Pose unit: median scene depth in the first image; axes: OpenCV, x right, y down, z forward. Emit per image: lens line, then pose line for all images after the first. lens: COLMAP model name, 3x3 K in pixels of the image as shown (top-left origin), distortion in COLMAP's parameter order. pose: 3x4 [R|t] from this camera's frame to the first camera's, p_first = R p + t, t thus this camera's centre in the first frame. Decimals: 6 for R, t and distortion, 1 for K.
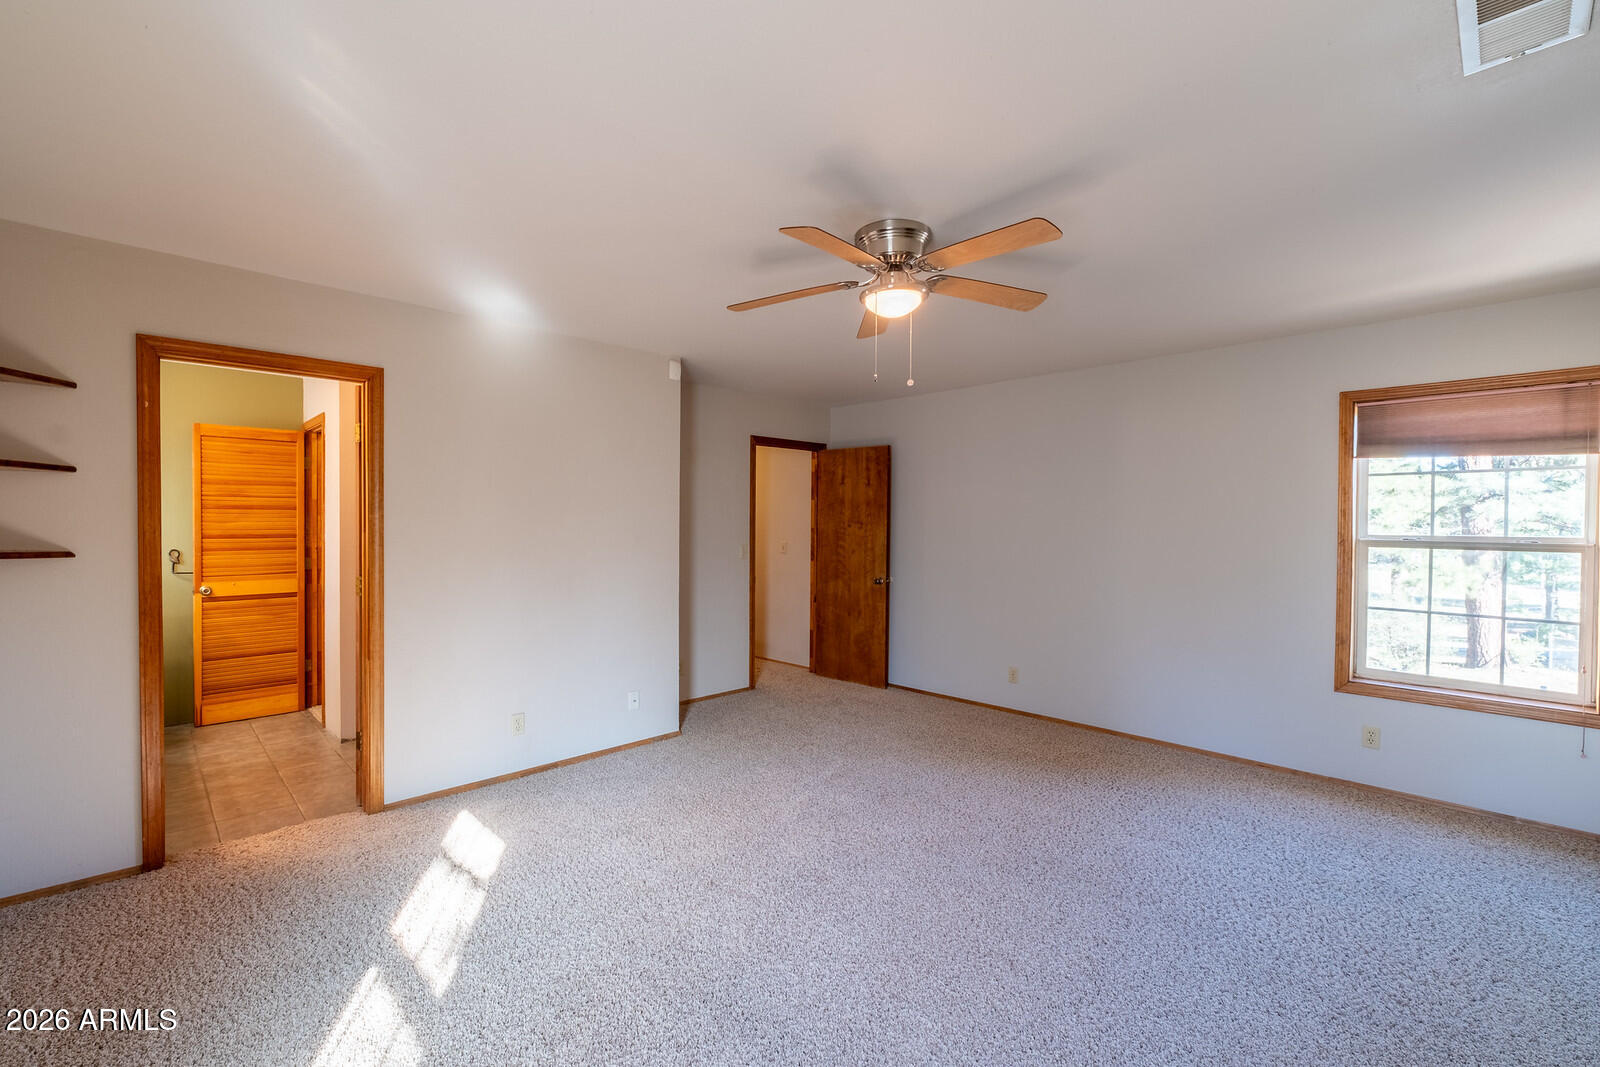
lens RADIAL K [[691.6, 0, 794.7], [0, 691.6, 531.2], [0, 0, 1]] dist [-0.000799, 0.000728]
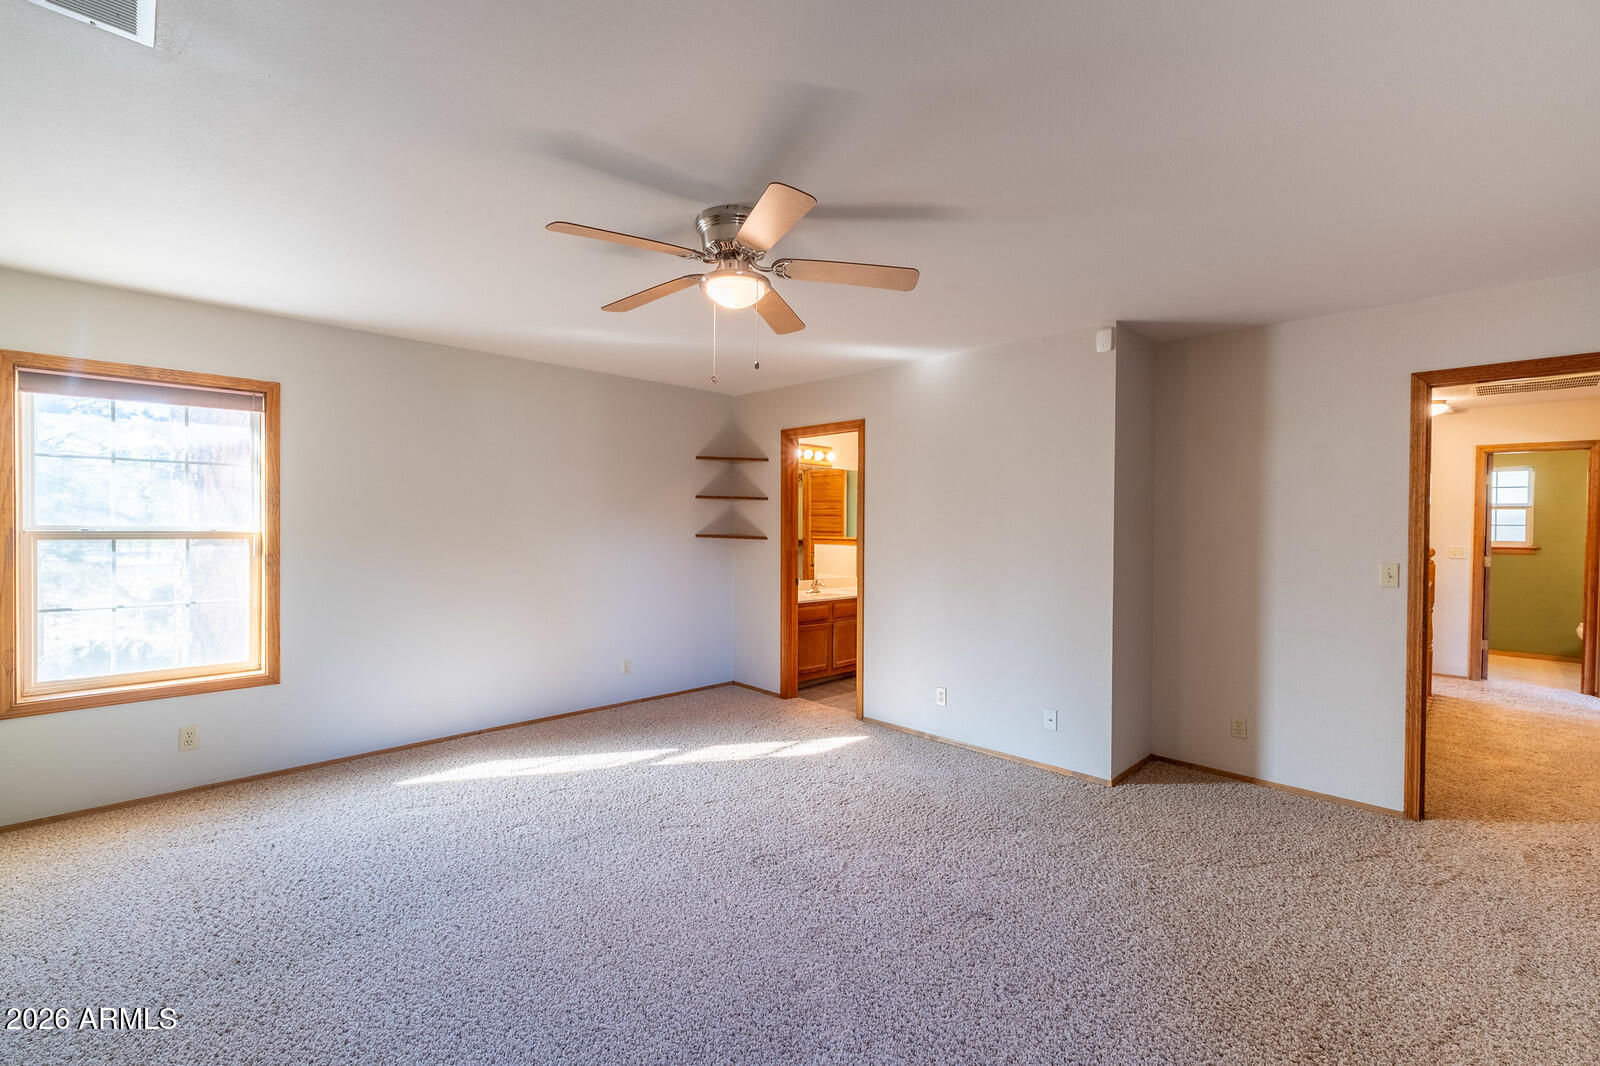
lens RADIAL K [[691.6, 0, 796.9], [0, 691.6, 522.4], [0, 0, 1]] dist [-0.000799, 0.000728]
pose [[0.001636, -0.000952, -0.999998, 0.964763], [-0.016616, 0.999861, -0.000979, -0.011699], [0.999861, 0.016617, 0.001620, 0.940037]]
